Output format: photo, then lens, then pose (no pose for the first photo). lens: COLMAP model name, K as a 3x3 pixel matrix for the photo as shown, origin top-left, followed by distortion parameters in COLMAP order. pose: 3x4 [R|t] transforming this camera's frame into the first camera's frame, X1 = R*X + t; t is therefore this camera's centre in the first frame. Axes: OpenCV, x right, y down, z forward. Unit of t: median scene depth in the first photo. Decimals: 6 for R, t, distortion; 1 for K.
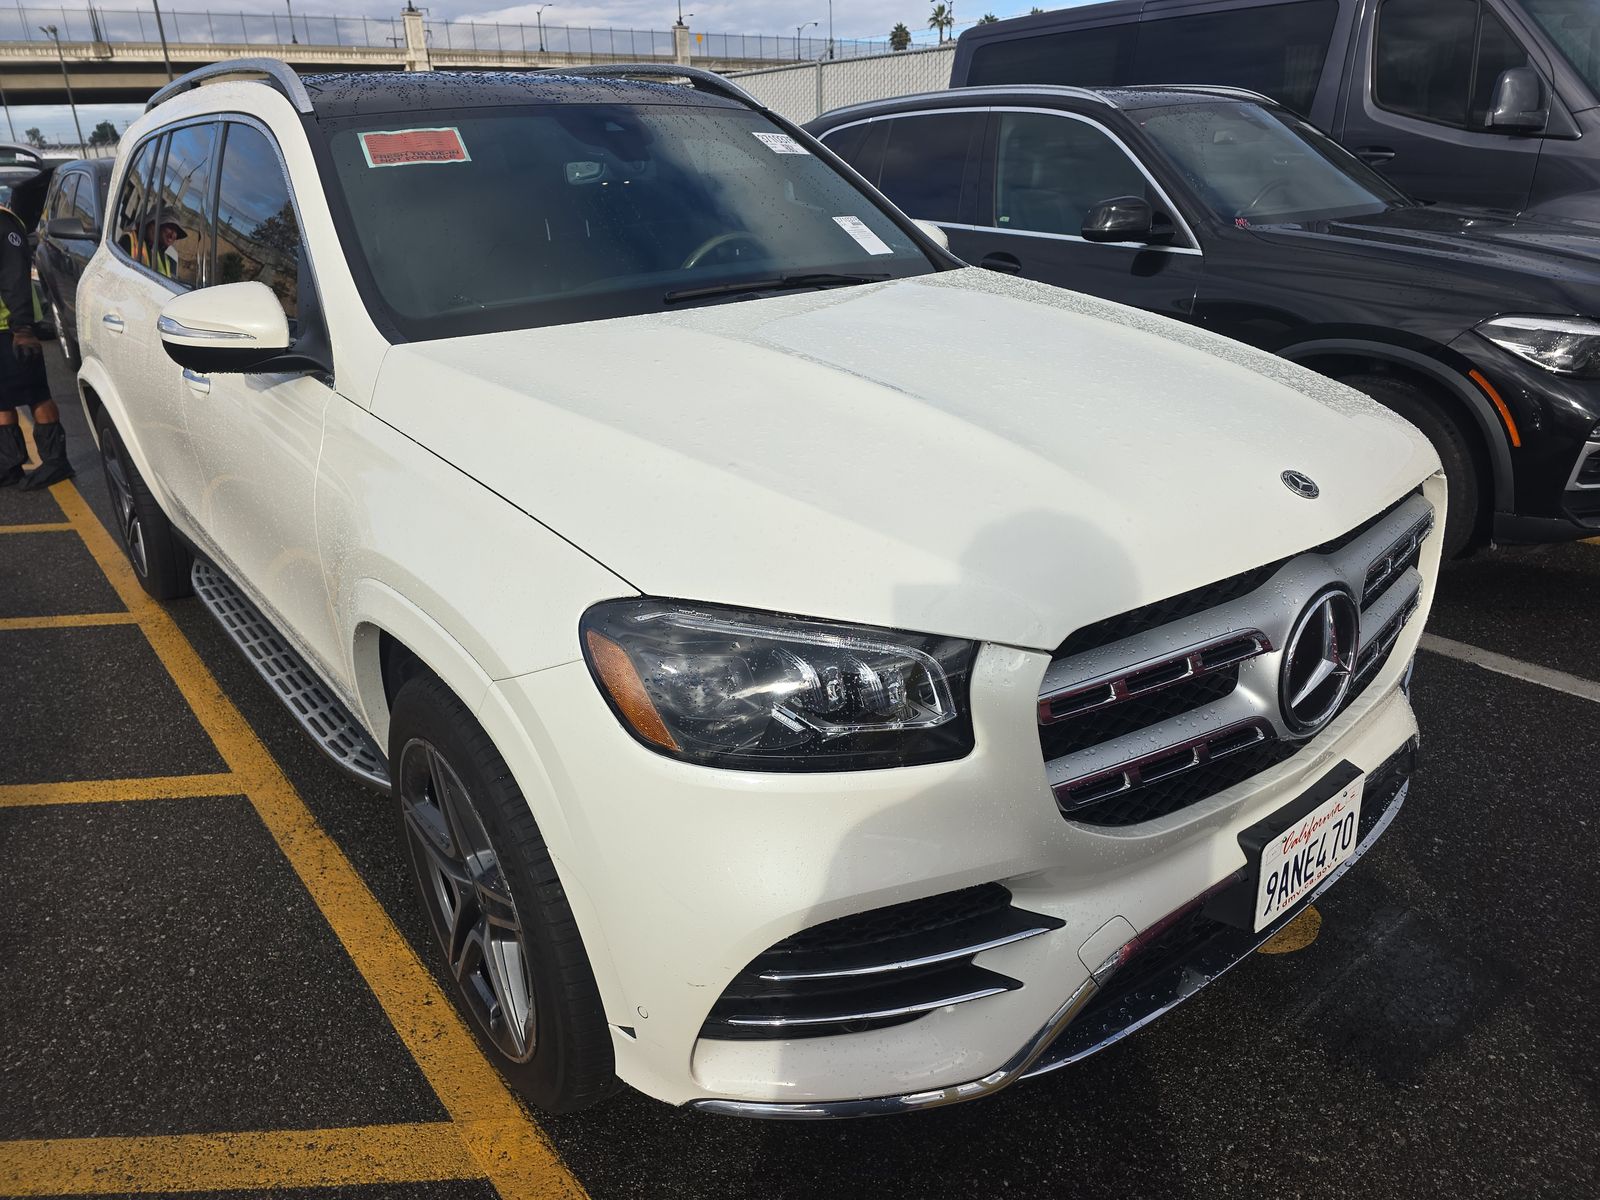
lens RADIAL K [[1101.8, 0, 800.0], [0, 1101.8, 600.0], [0, 0, 1]] dist [0.089733, -0.106438]
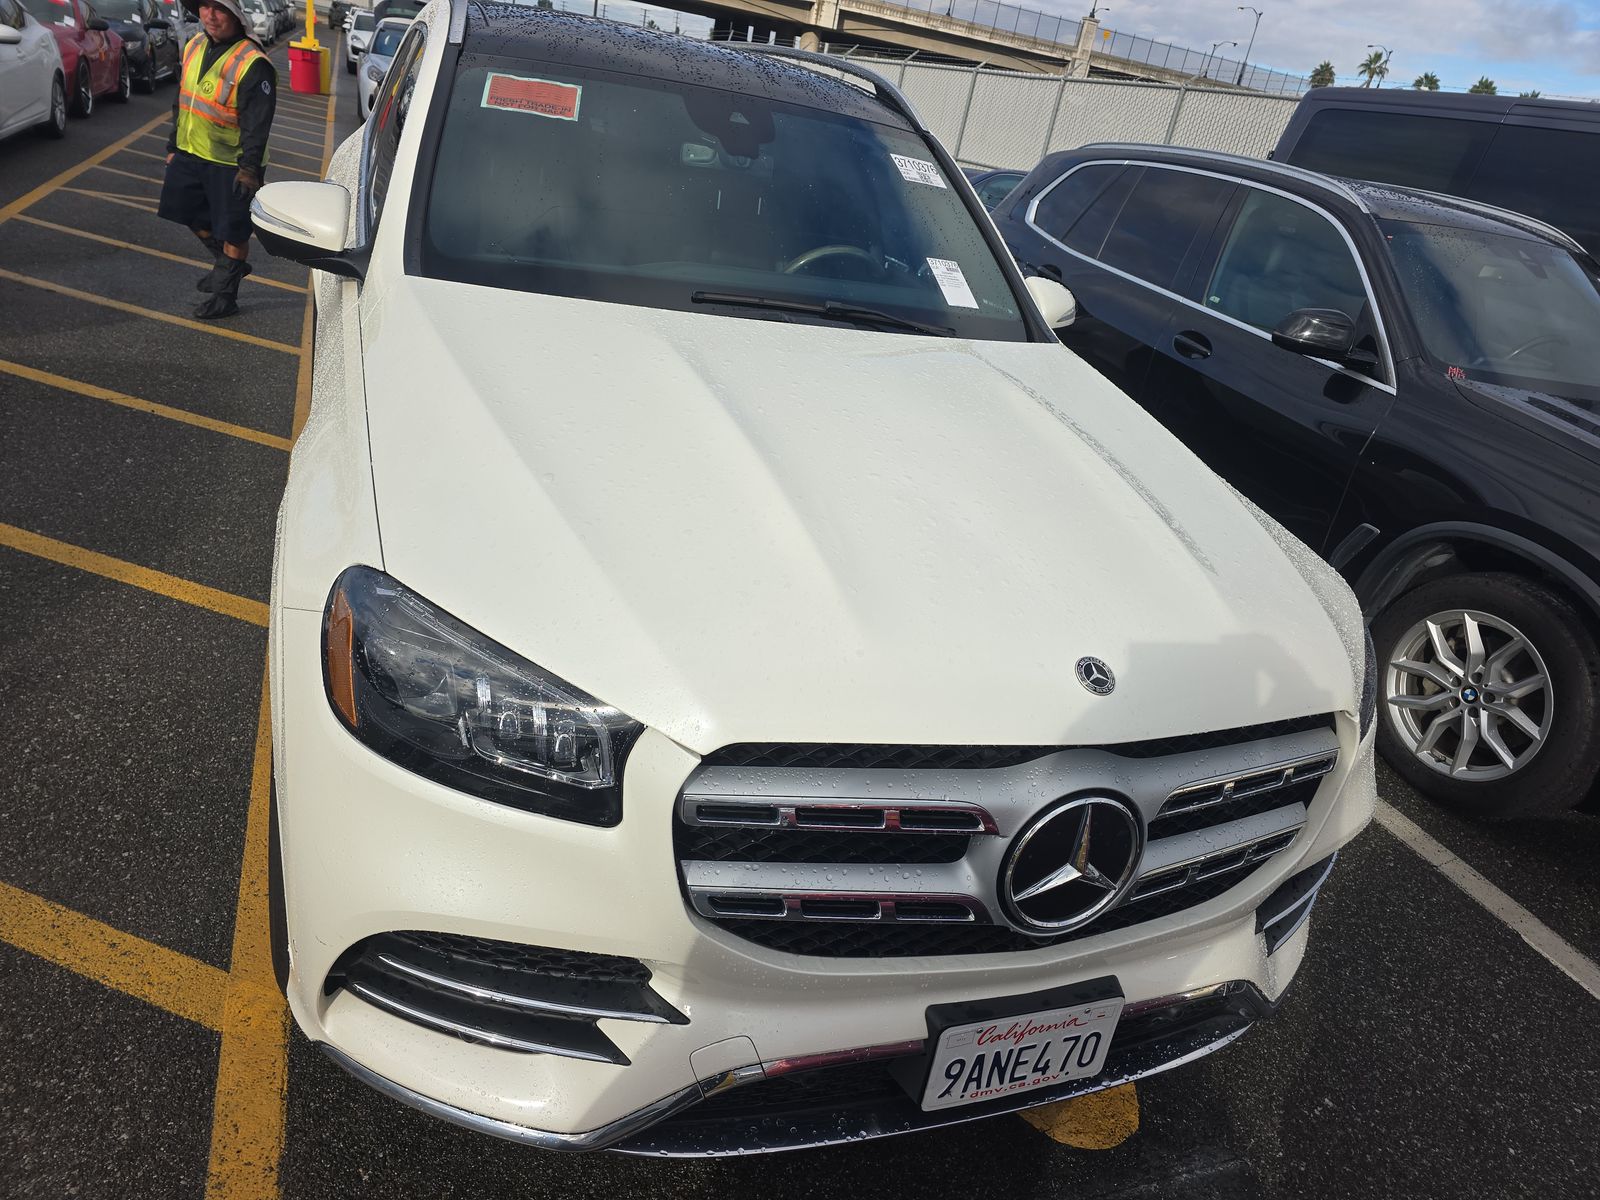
lens RADIAL K [[1094.8, 0, 800.0], [0, 1094.8, 600.0], [0, 0, 1]] dist [0.091709, -0.102535]
pose [[0.926481, 0.312292, -0.210016, 0.322893], [-0.307598, 0.949895, 0.055523, -0.113787], [0.216833, 0.013160, 0.976120, 0.050245]]
